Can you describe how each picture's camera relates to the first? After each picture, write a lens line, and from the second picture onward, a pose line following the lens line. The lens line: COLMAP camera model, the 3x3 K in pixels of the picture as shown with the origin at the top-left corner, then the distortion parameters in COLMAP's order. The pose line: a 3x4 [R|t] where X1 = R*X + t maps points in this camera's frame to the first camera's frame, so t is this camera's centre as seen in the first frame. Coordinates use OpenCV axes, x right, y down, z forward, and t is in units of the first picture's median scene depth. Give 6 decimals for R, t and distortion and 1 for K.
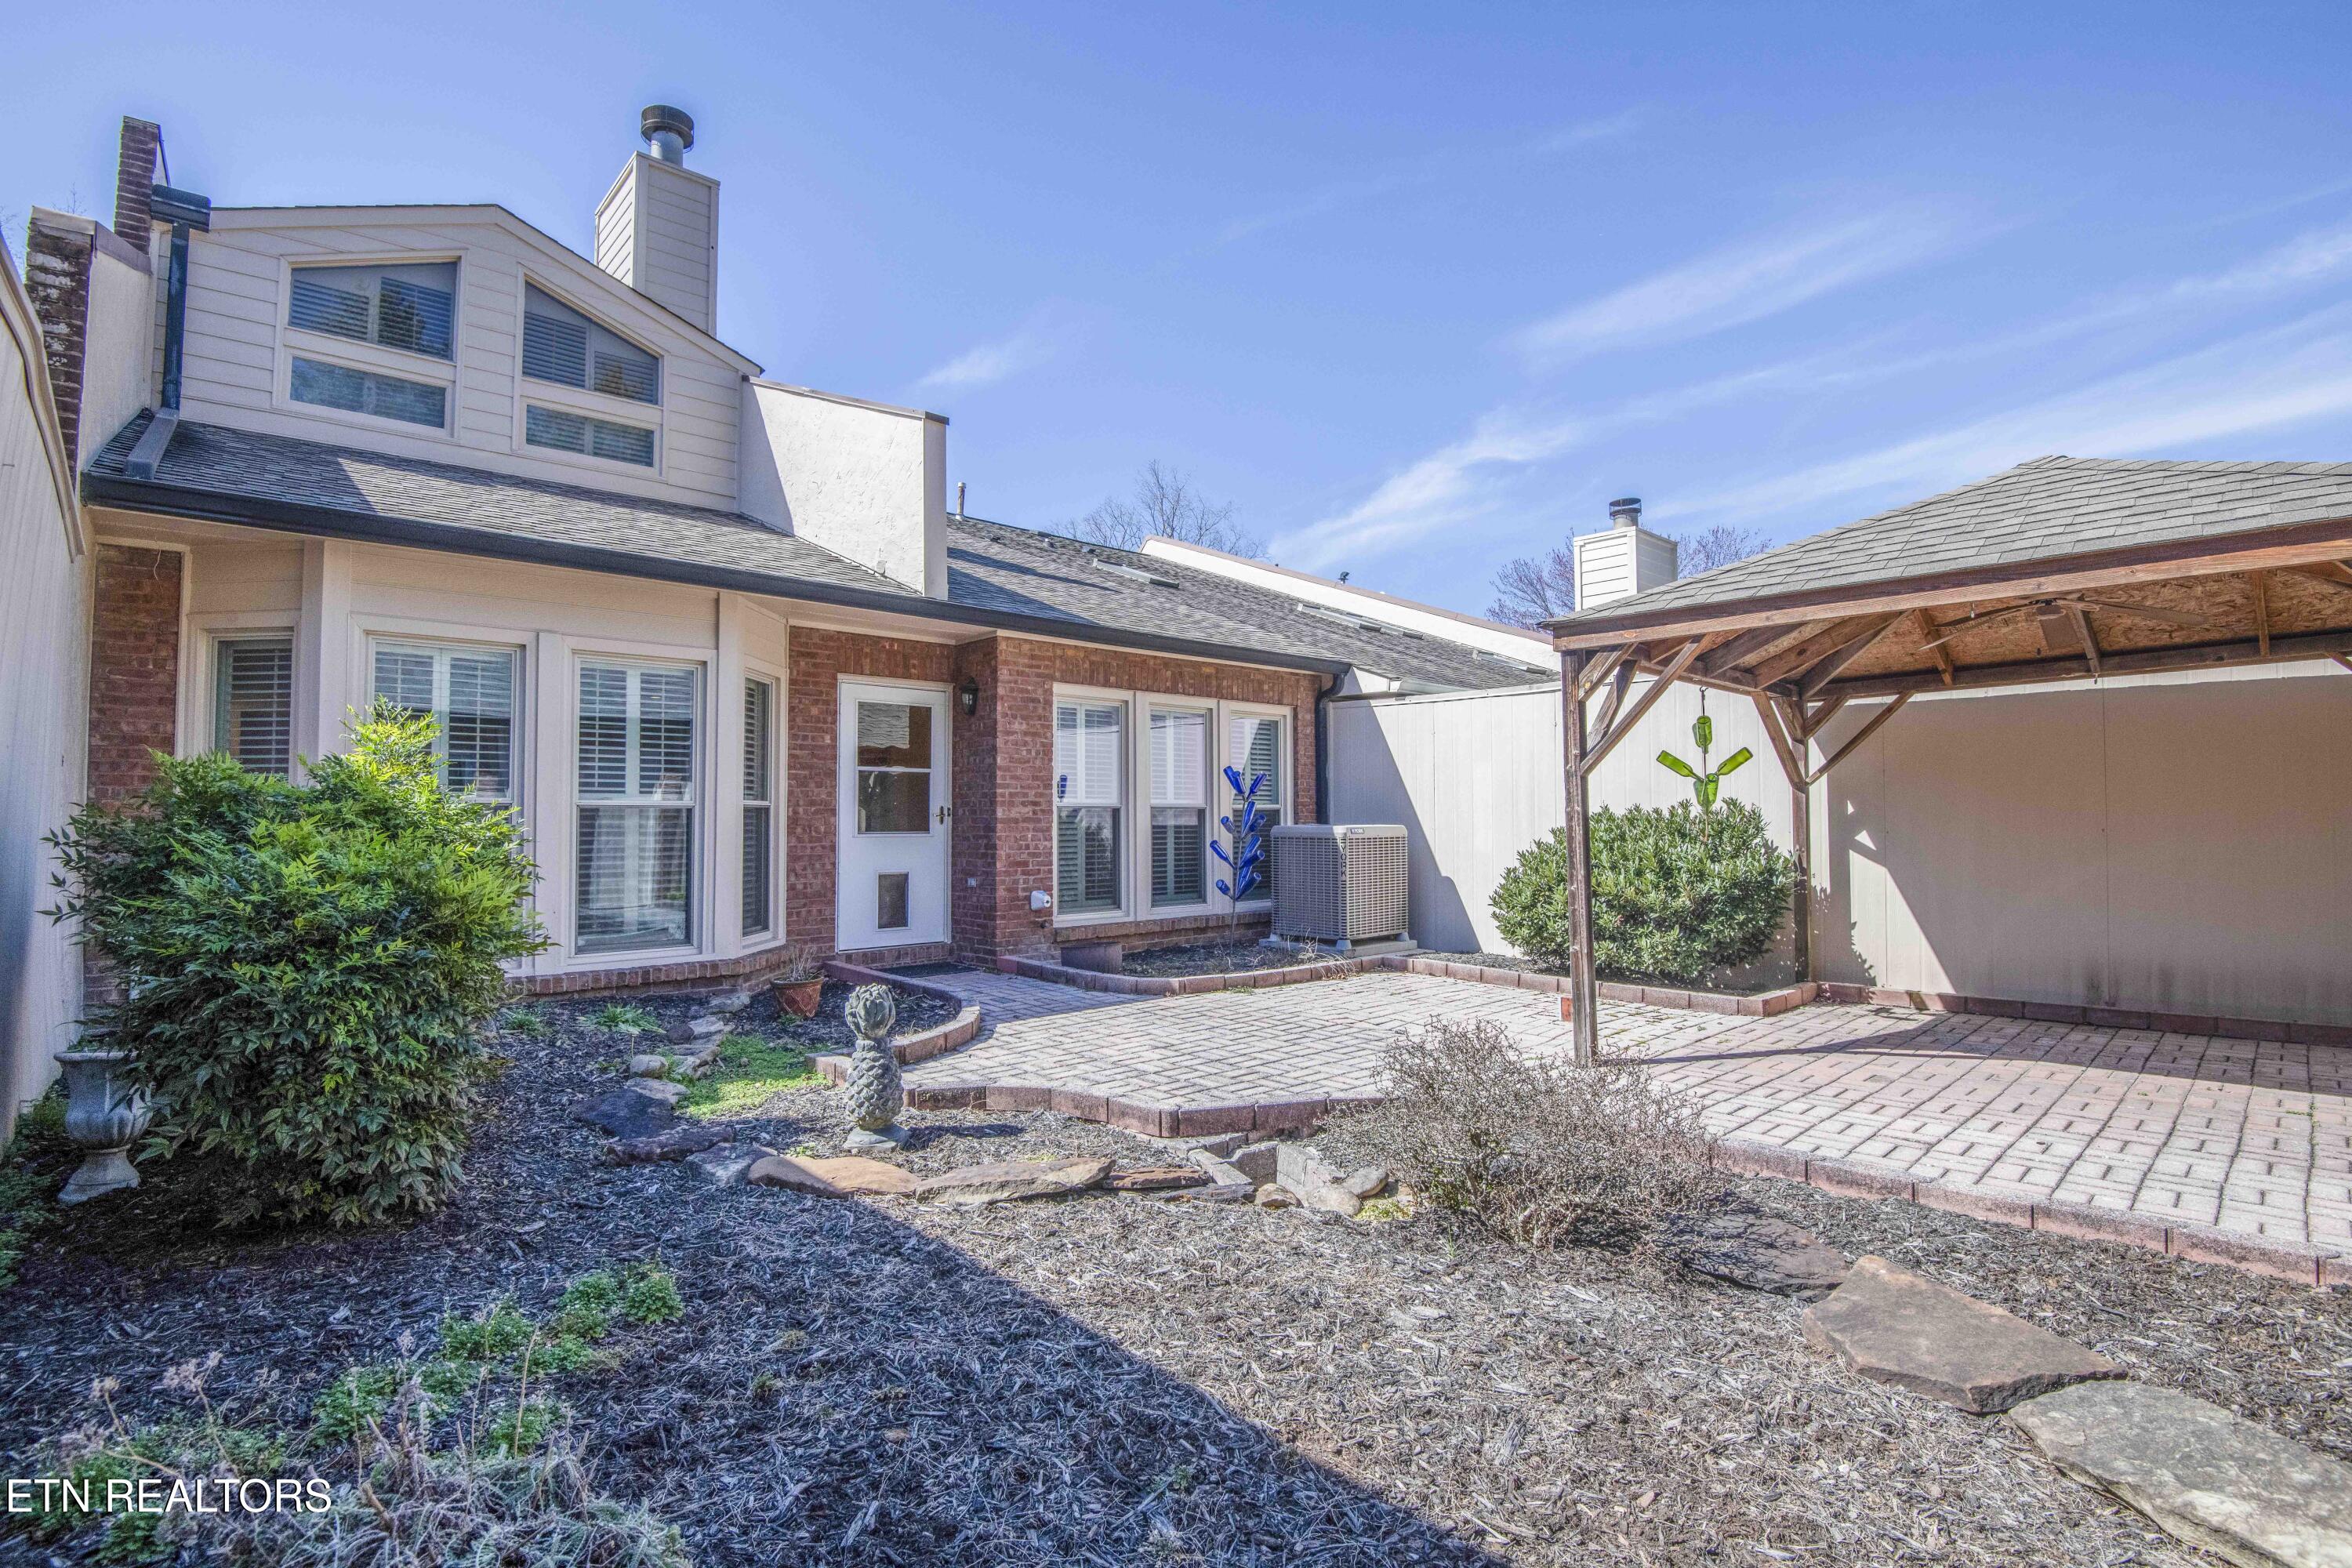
lens RADIAL K [[1087.9, 0, 1176.0], [0, 1087.9, 784.0], [0, 0, 1]] dist [-0.002461, -0.021367]
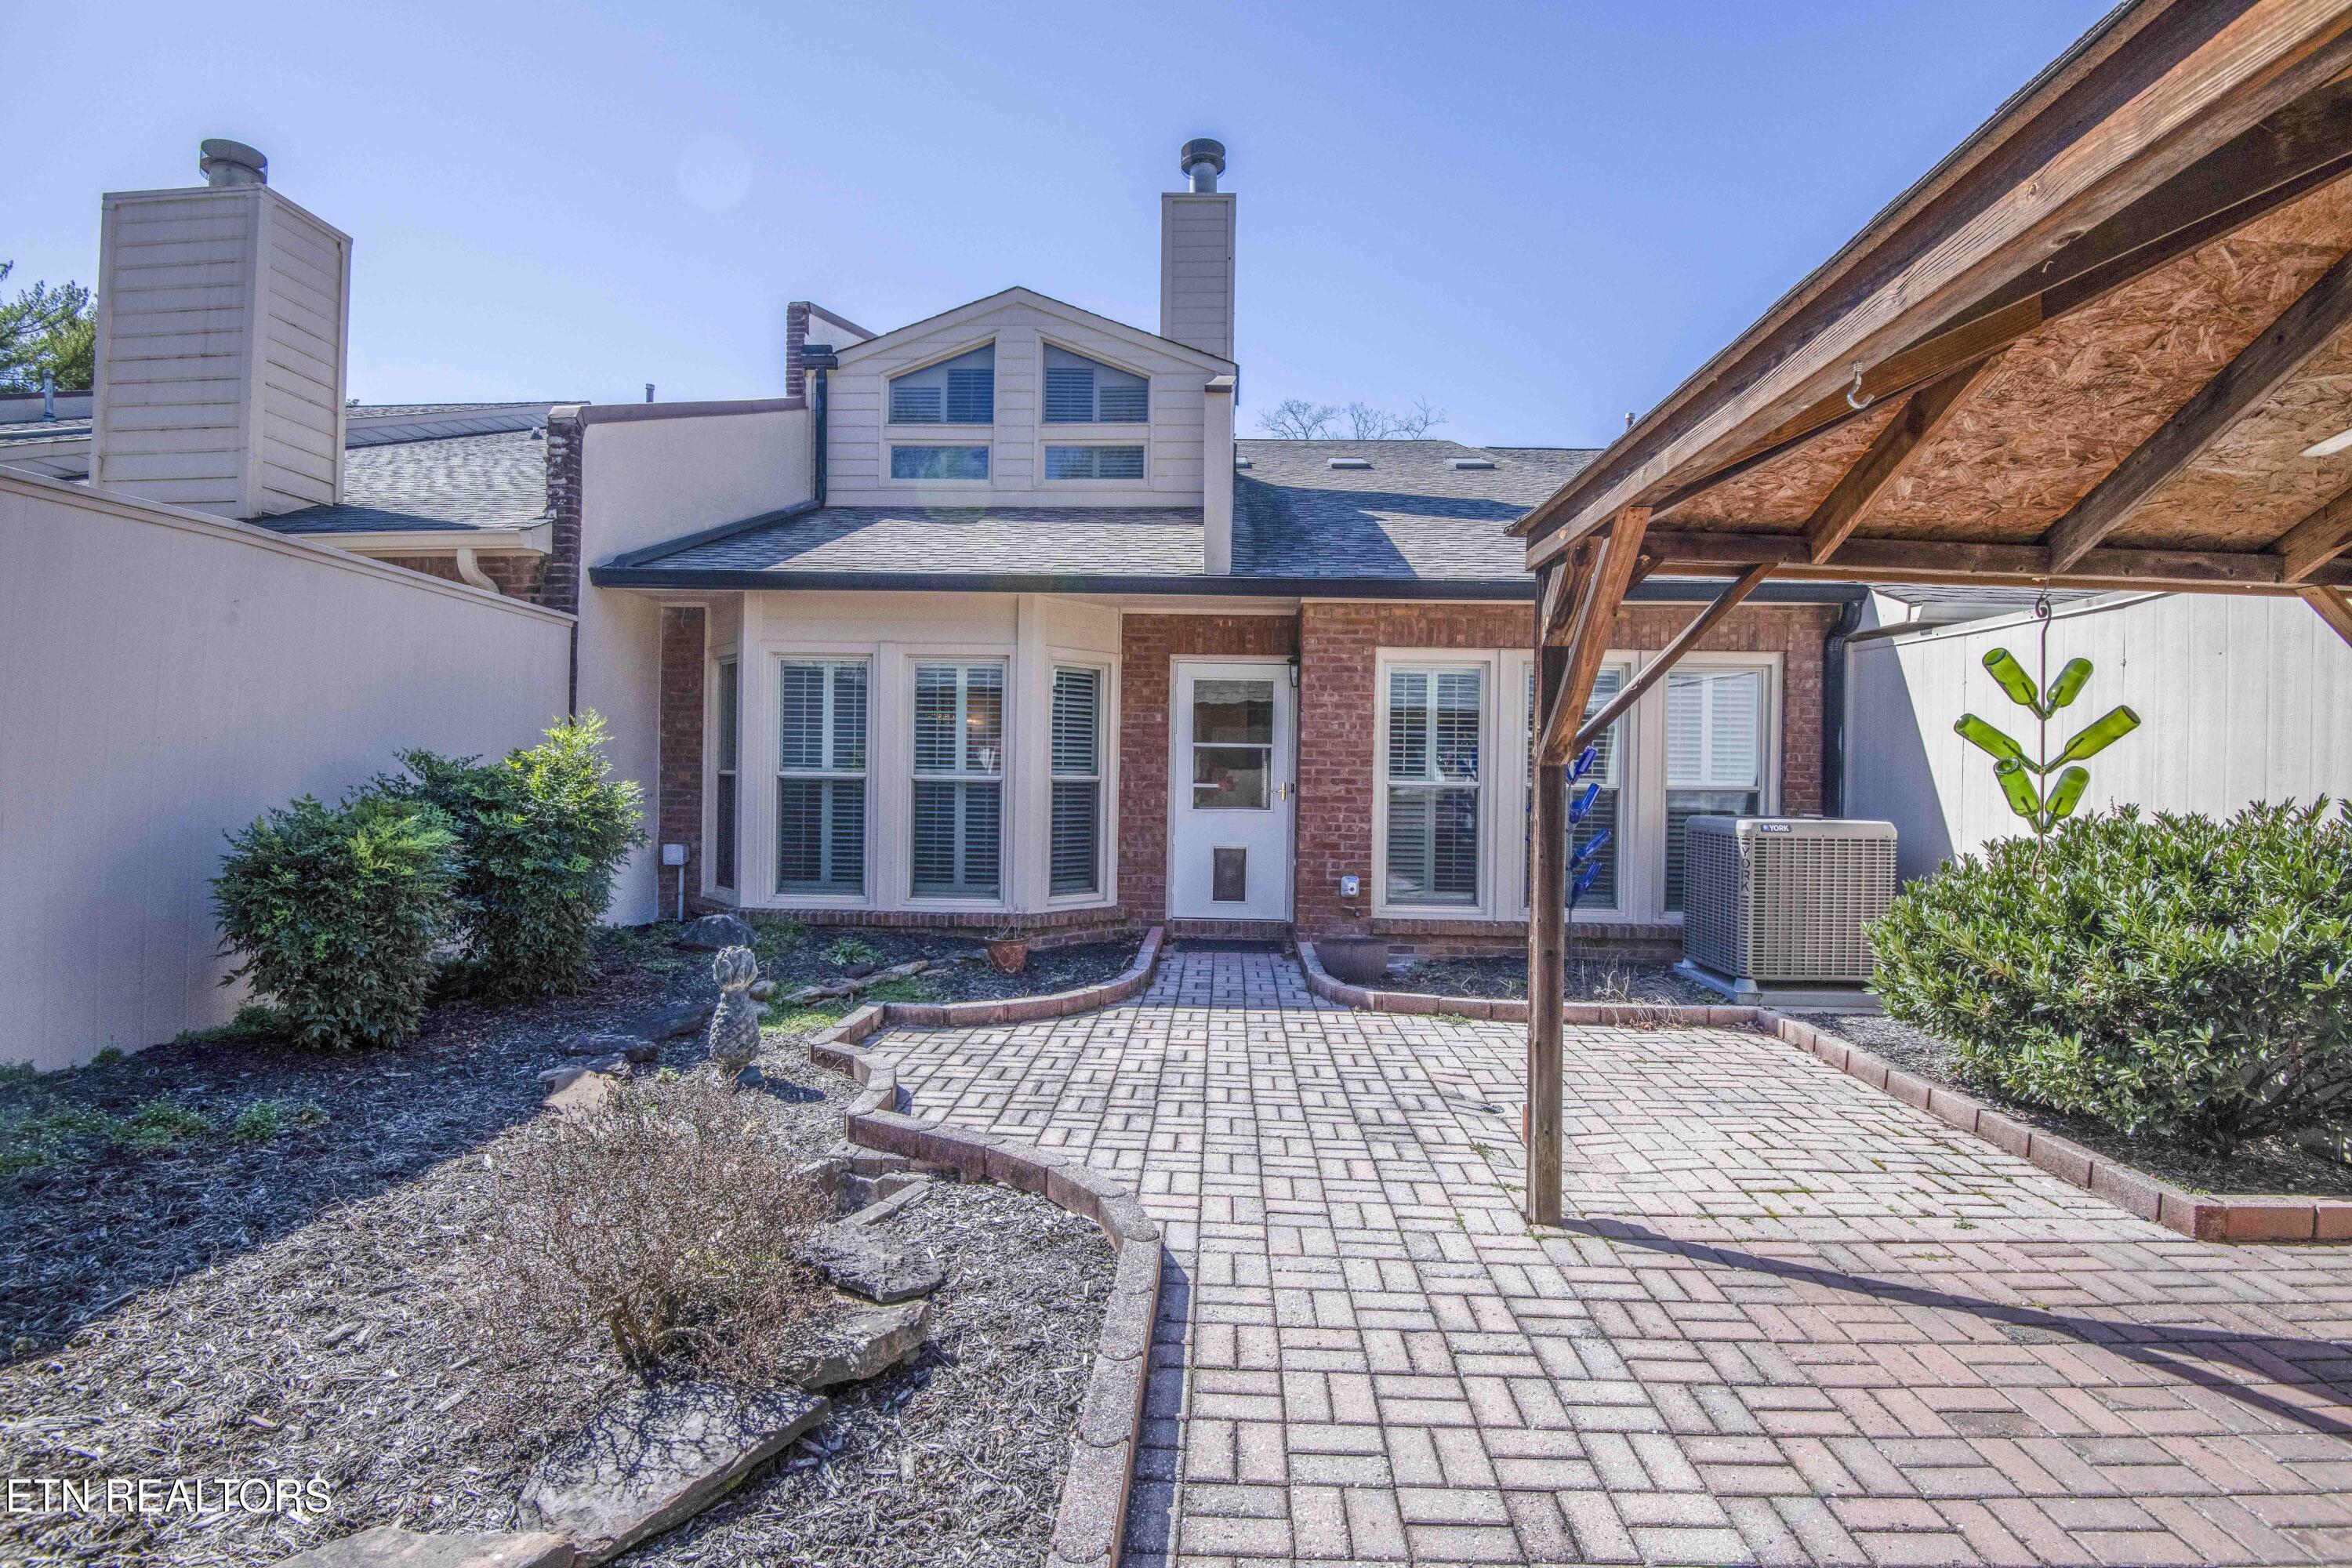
lens RADIAL K [[1087.9, 0, 1176.0], [0, 1087.9, 784.0], [0, 0, 1]] dist [-0.002461, -0.021367]
pose [[0.710568, 0.020374, -0.703334, 0.424448], [0.004054, 0.999446, 0.033047, -0.011312], [0.703617, -0.026333, 0.710091, 0.251031]]
